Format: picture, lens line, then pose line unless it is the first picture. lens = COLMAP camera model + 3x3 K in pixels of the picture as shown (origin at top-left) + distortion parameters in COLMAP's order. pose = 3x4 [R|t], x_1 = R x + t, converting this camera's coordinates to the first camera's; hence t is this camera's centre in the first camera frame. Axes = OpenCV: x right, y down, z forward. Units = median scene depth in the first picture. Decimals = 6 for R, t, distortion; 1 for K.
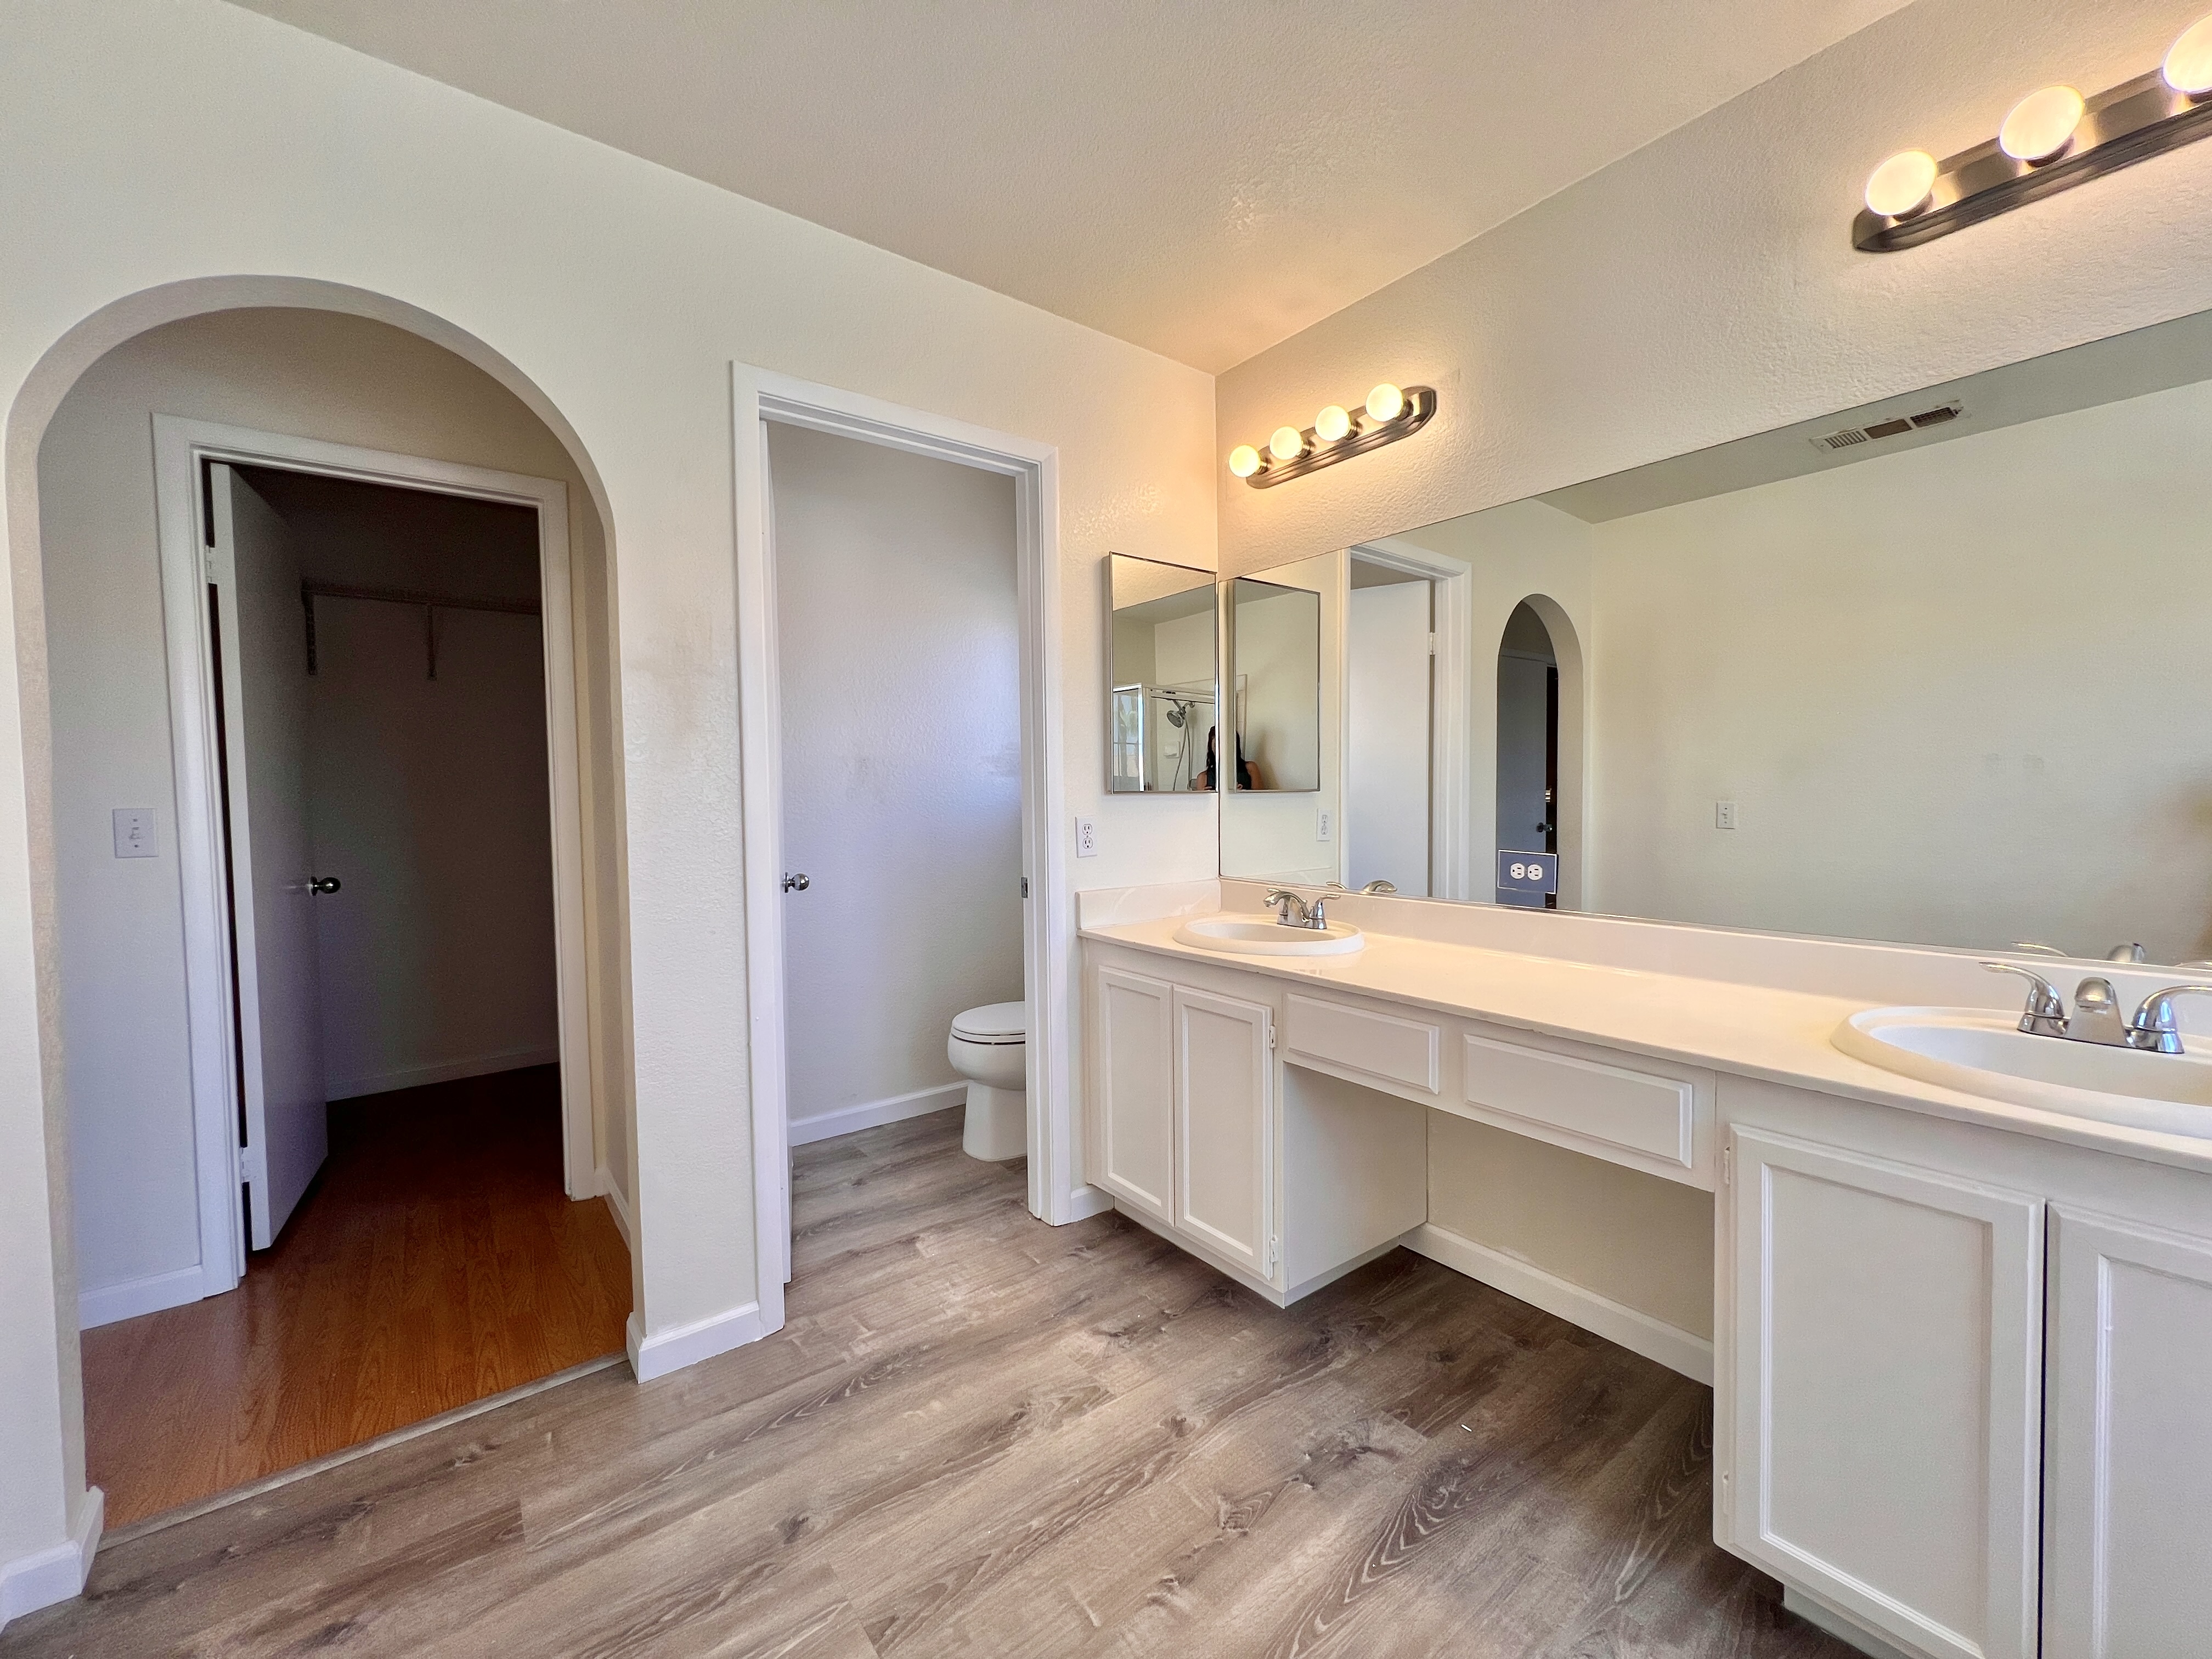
lens RADIAL K [[894.4, 0, 1106.0], [0, 894.4, 829.5], [0, 0, 1]] dist [-0.002471, 0.000163]
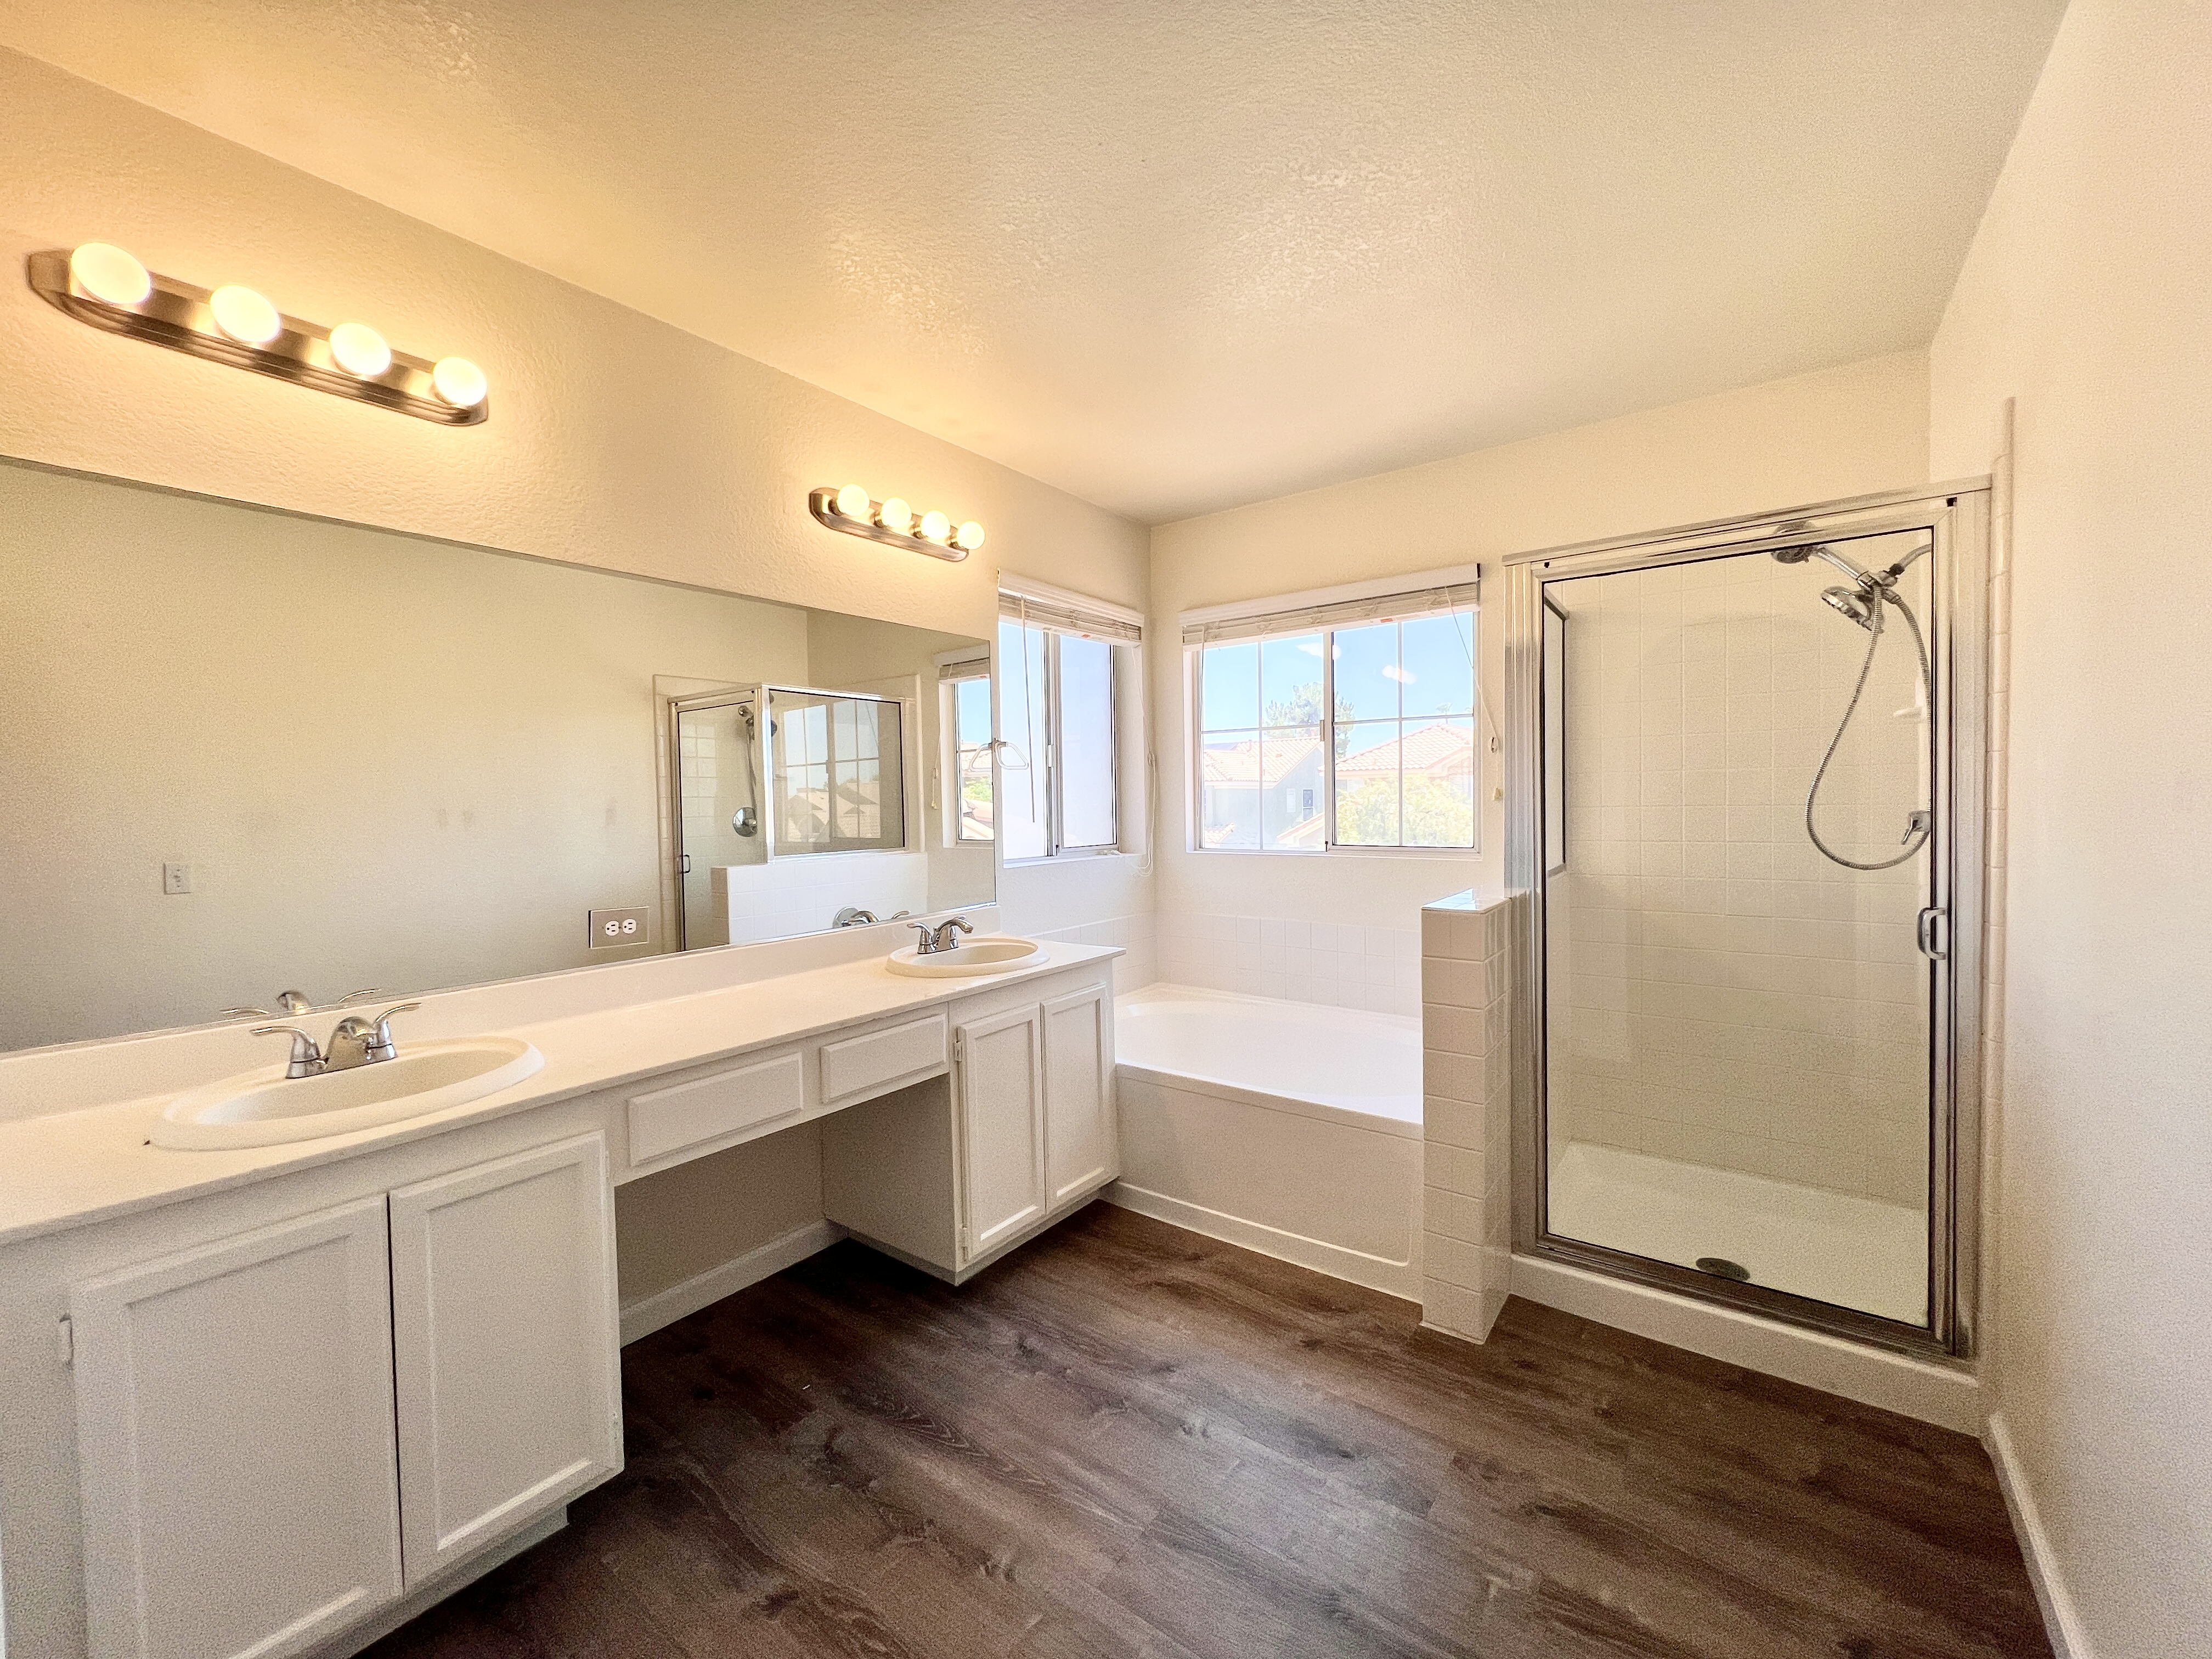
lens RADIAL K [[884.5, 0, 1101.2], [0, 884.5, 819.4], [0, 0, 1]] dist [-0.001797, 0.004149]
pose [[-0.265352, -0.006796, 0.964128, -0.888186], [0.063991, 0.997646, 0.024644, -0.089989], [-0.962026, 0.068235, -0.264292, 0.951190]]
